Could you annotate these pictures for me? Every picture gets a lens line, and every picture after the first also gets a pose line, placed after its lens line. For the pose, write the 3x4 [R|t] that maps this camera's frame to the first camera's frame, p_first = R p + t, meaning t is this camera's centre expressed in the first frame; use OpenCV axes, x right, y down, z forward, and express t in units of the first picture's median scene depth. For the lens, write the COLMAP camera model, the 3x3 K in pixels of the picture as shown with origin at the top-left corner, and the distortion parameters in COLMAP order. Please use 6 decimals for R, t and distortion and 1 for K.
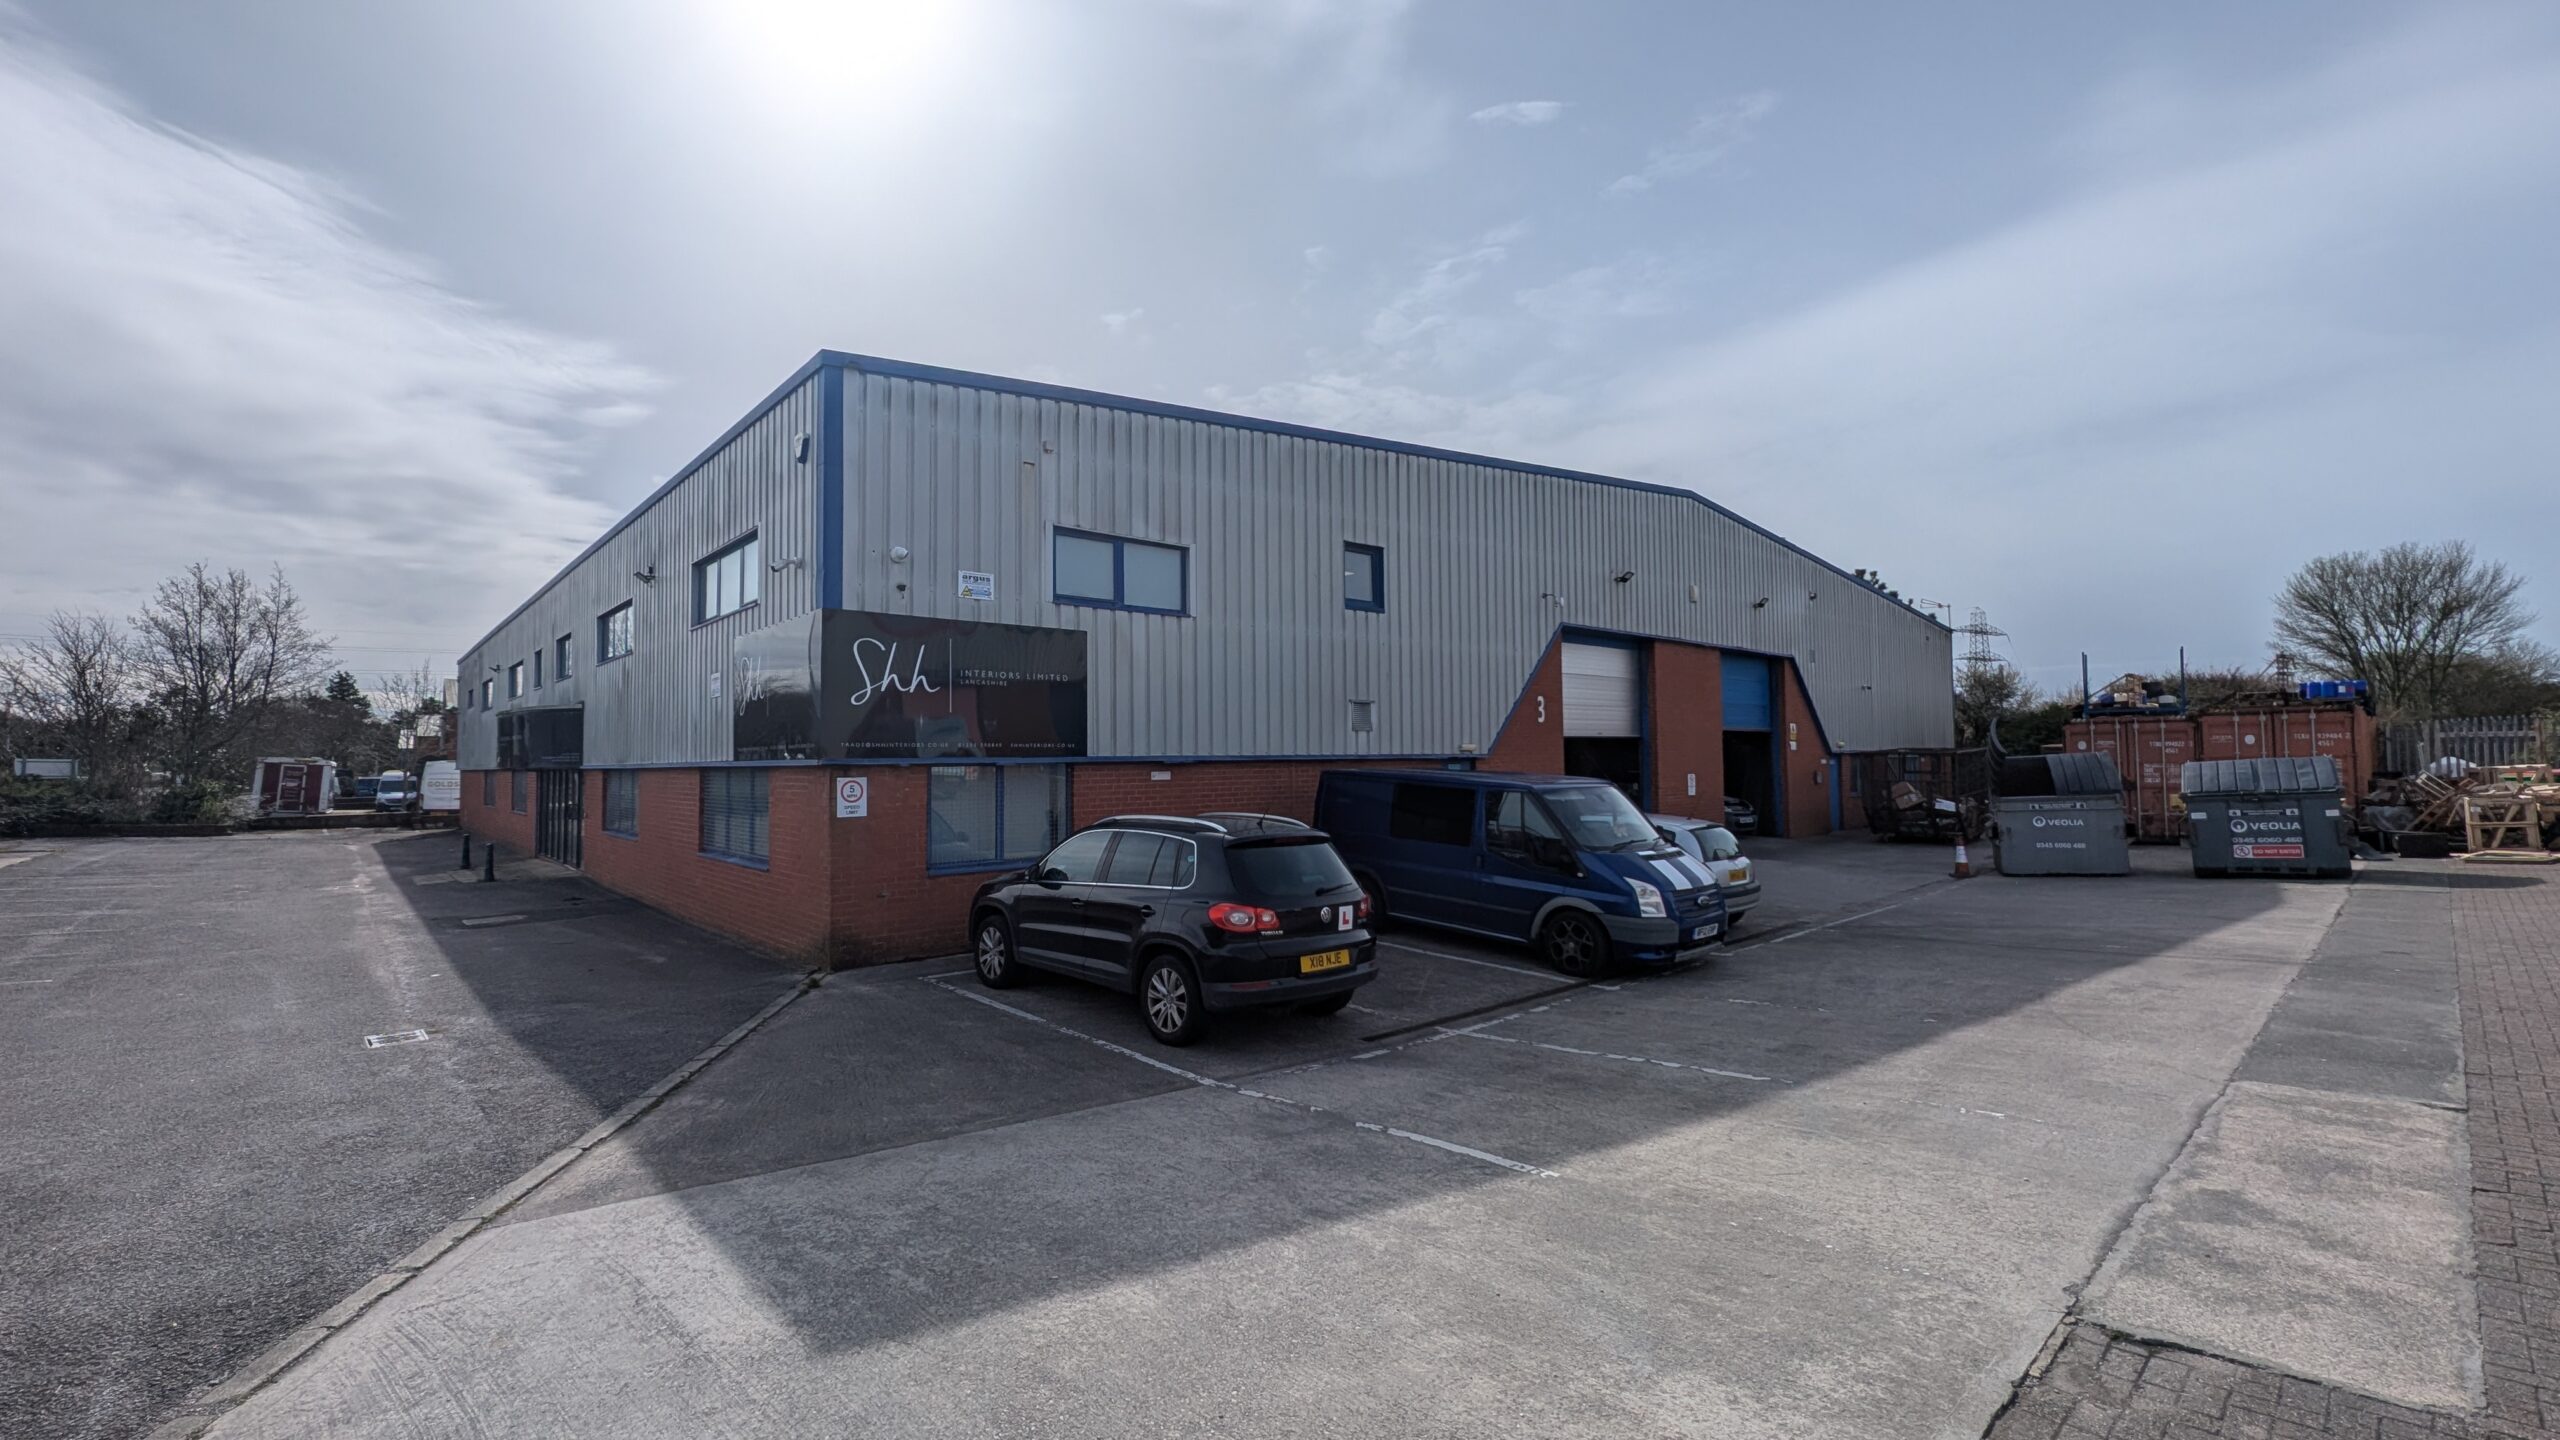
lens RADIAL K [[1049.1, 0, 1271.3], [0, 1049.1, 719.9], [0, 0, 1]] dist [-0.001521, 0.001178]
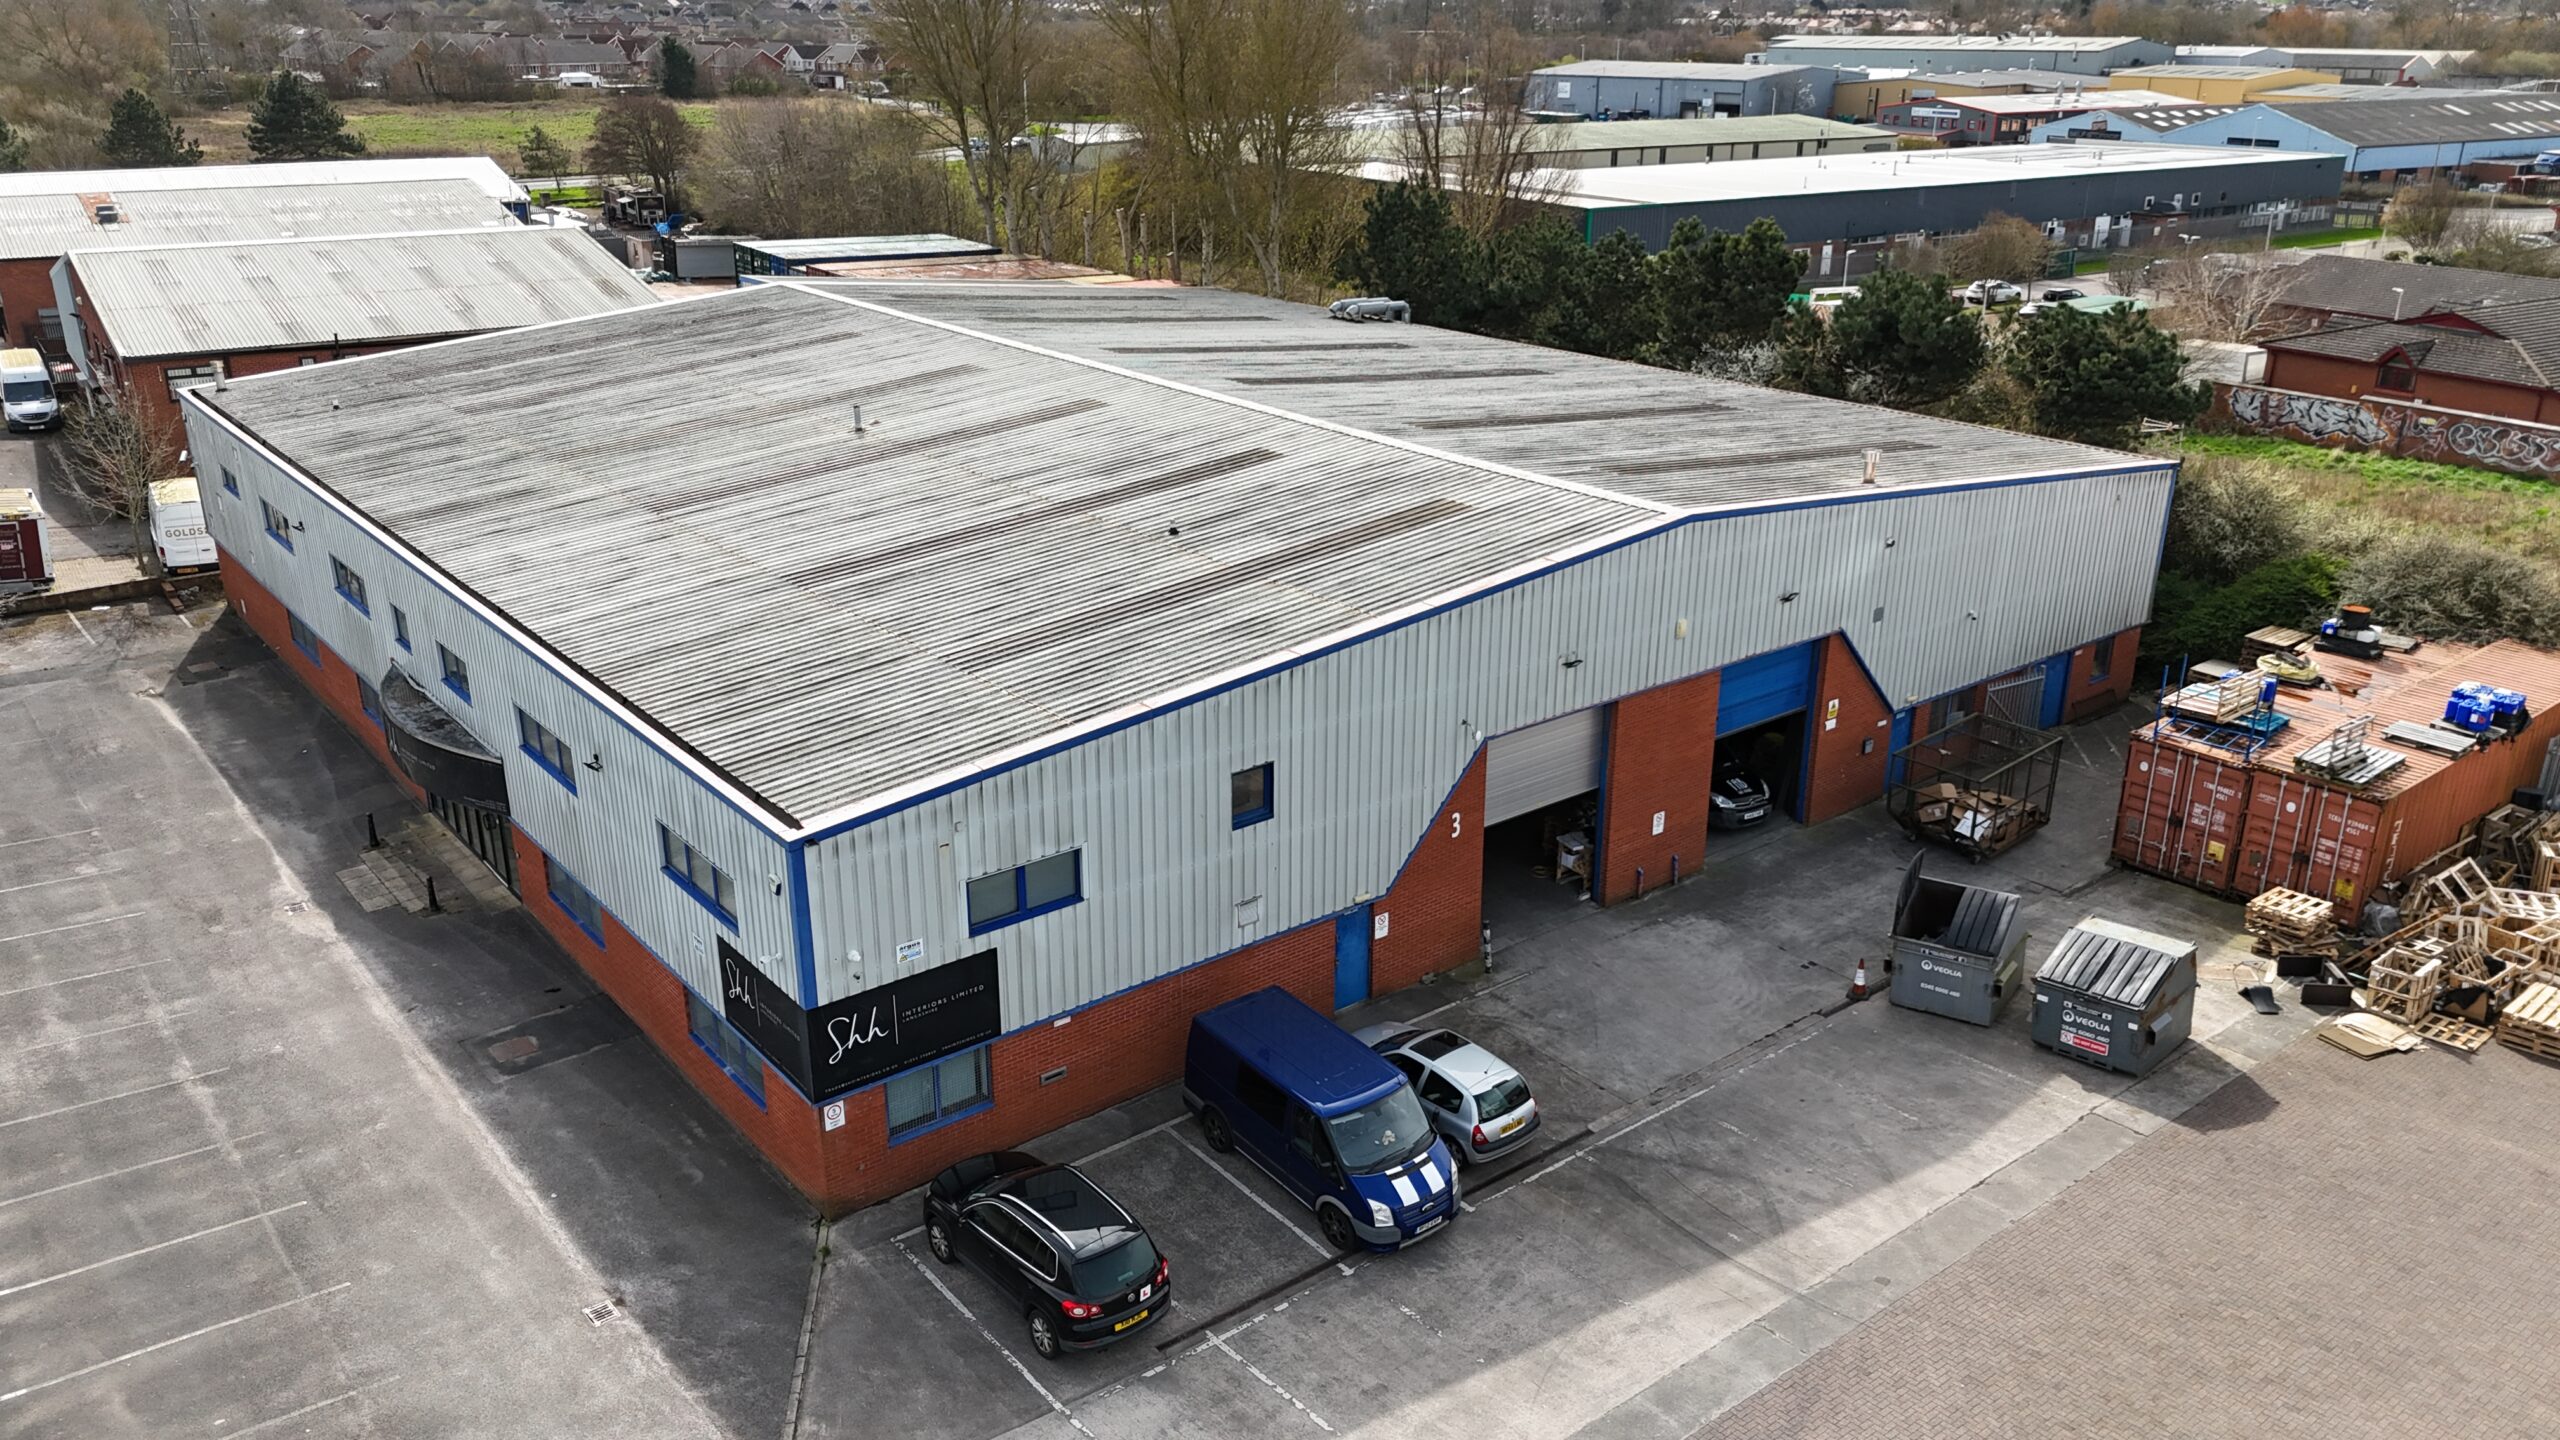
lens RADIAL K [[1897.8, 0, 1277.0], [0, 1897.8, 721.7], [0, 0, 1]] dist [0.048371, -0.026128]
pose [[0.998055, 0.038100, -0.049333, 0.252421], [-0.015691, 0.919528, 0.392711, -1.187880], [0.060325, -0.391174, 0.918338, -0.931334]]
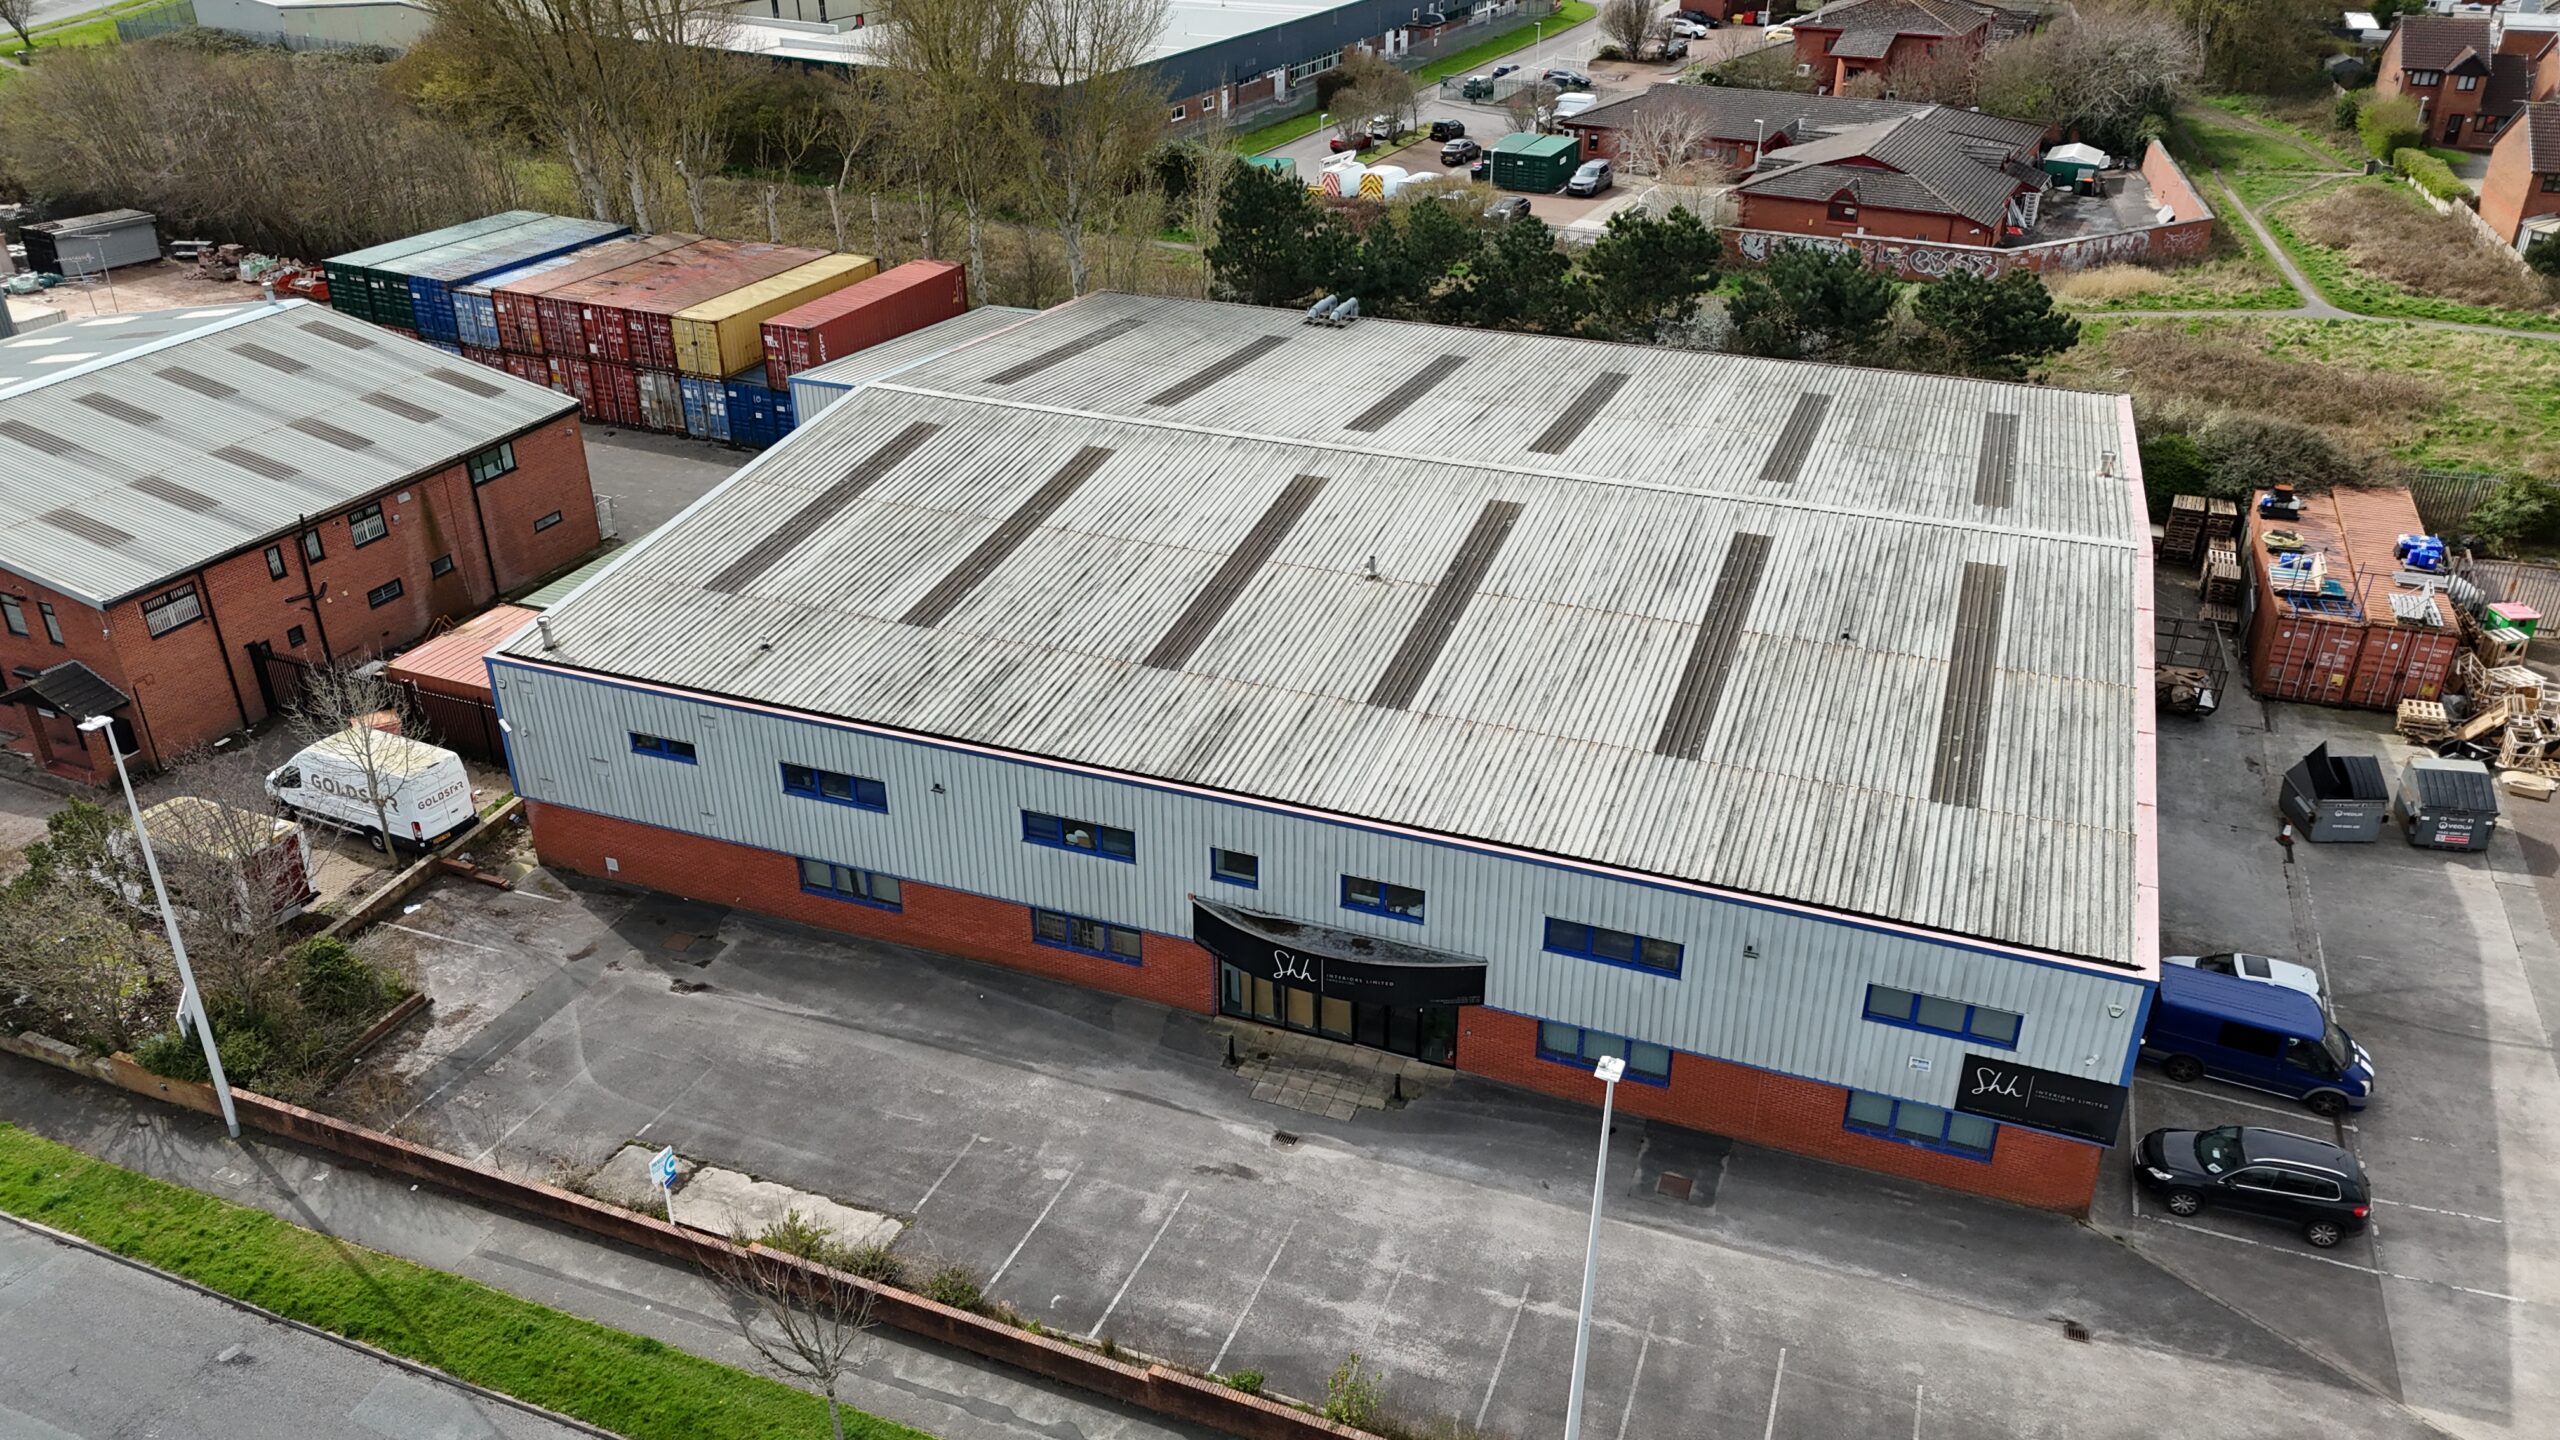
lens RADIAL K [[1897.8, 0, 1279.3], [0, 1897.8, 711.9], [0, 0, 1]] dist [0.048371, -0.026128]
pose [[0.888436, -0.204640, 0.410856, -2.587207], [-0.030172, 0.867139, 0.497151, -2.001433], [-0.458007, -0.454084, 0.764224, -0.578986]]
